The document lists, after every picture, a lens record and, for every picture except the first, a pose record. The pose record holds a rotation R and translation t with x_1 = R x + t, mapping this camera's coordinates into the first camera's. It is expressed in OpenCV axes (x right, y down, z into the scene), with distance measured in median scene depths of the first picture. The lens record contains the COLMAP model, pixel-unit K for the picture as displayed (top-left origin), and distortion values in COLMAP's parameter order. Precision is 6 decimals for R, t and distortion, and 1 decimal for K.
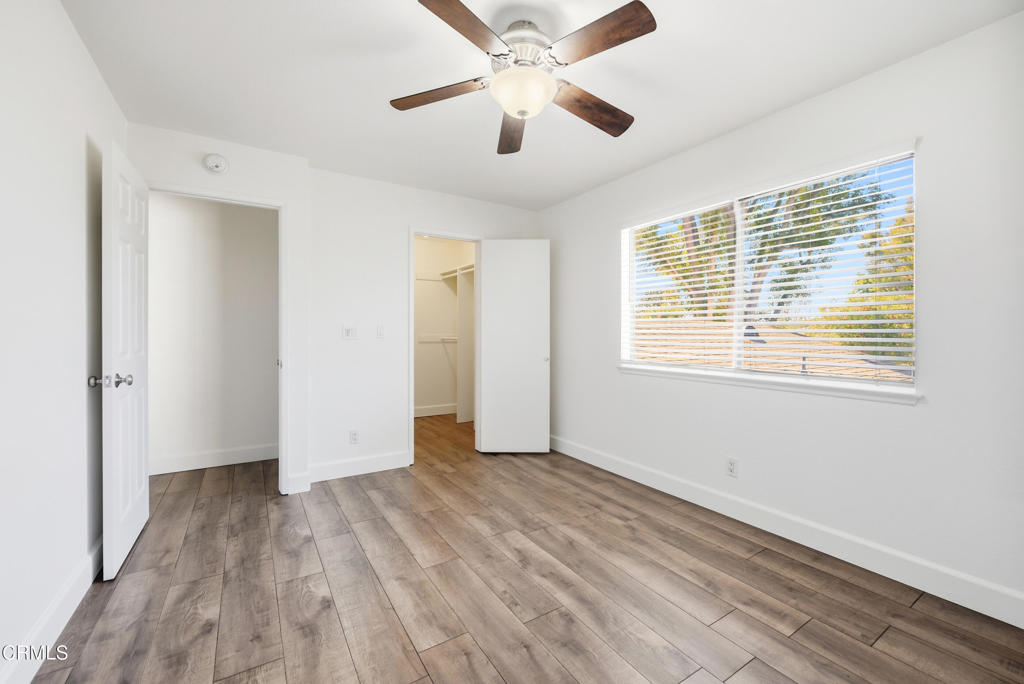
lens RADIAL K [[404.9, 0, 517.7], [0, 404.9, 335.6], [0, 0, 1]] dist [0.001886, -0.003382]
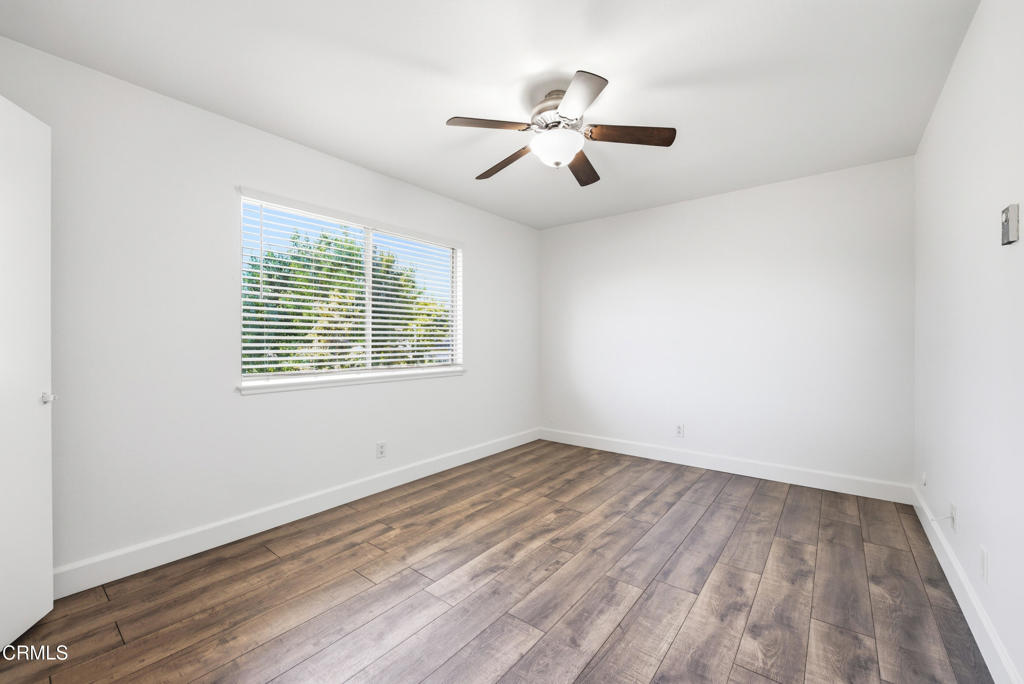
lens RADIAL K [[403.8, 0, 509.8], [0, 403.8, 334.2], [0, 0, 1]] dist [0.001855, -0.000643]
pose [[-0.298679, 0.012757, 0.954268, -0.934439], [0.003897, 0.999919, -0.012148, -0.008582], [-0.954346, 0.000091, -0.298705, 1.237874]]
